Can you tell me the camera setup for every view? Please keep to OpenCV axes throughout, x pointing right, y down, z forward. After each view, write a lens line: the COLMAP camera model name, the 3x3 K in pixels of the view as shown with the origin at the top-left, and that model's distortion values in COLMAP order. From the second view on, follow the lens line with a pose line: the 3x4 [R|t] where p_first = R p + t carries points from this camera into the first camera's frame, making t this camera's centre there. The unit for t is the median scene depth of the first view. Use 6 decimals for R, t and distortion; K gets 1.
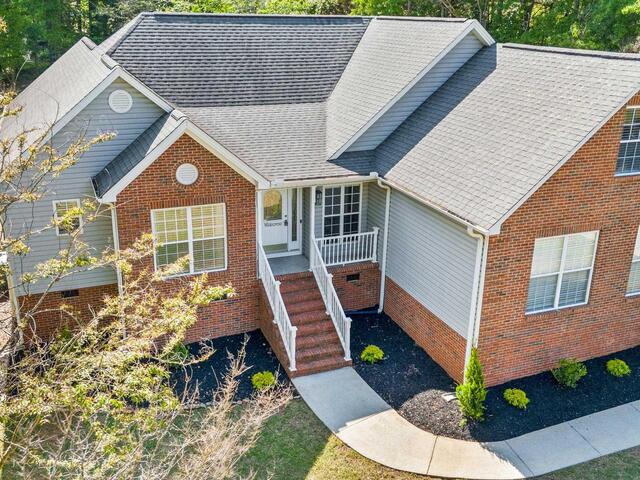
lens RADIAL K [[640.8, 0, 323.7], [0, 640.8, 241.0], [0, 0, 1]] dist [0.053520, 0.000000]
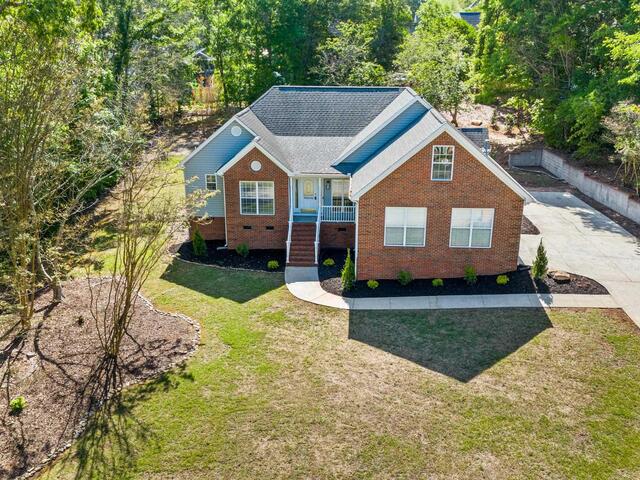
lens RADIAL K [[640.8, 0, 318.4], [0, 640.8, 240.9], [0, 0, 1]] dist [0.053520, 0.000000]
pose [[0.903292, 0.117007, -0.412762, 0.887076], [-0.135146, 0.990713, -0.014913, 0.147914], [0.407184, 0.069254, 0.910717, -0.849676]]
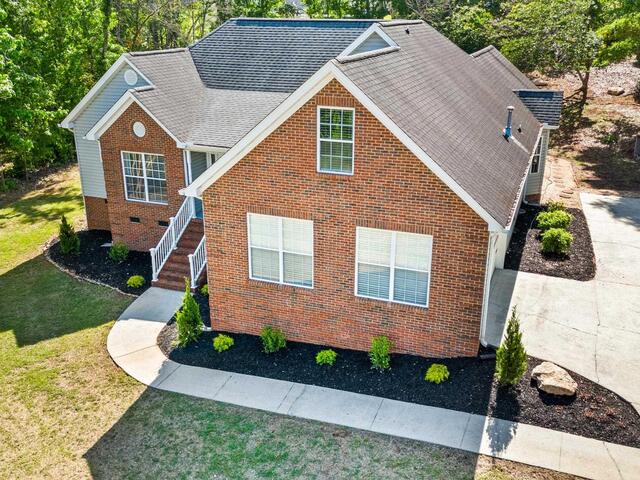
lens RADIAL K [[640.8, 0, 322.2], [0, 640.8, 236.3], [0, 0, 1]] dist [0.053520, 0.000000]
pose [[0.731978, 0.215794, -0.646252, 1.061366], [-0.223341, 0.972105, 0.071633, -0.066360], [0.643683, 0.091901, 0.759754, 0.189222]]
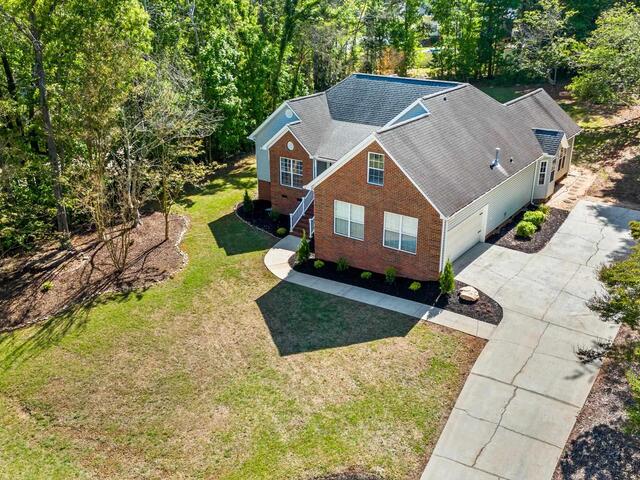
lens RADIAL K [[640.8, 0, 307.2], [0, 640.8, 230.4], [0, 0, 1]] dist [0.053520, 0.000000]
pose [[0.516710, 0.295238, -0.803645, 1.947376], [-0.275211, 0.946121, 0.170631, -0.238164], [0.810722, 0.133005, 0.570123, -0.347574]]
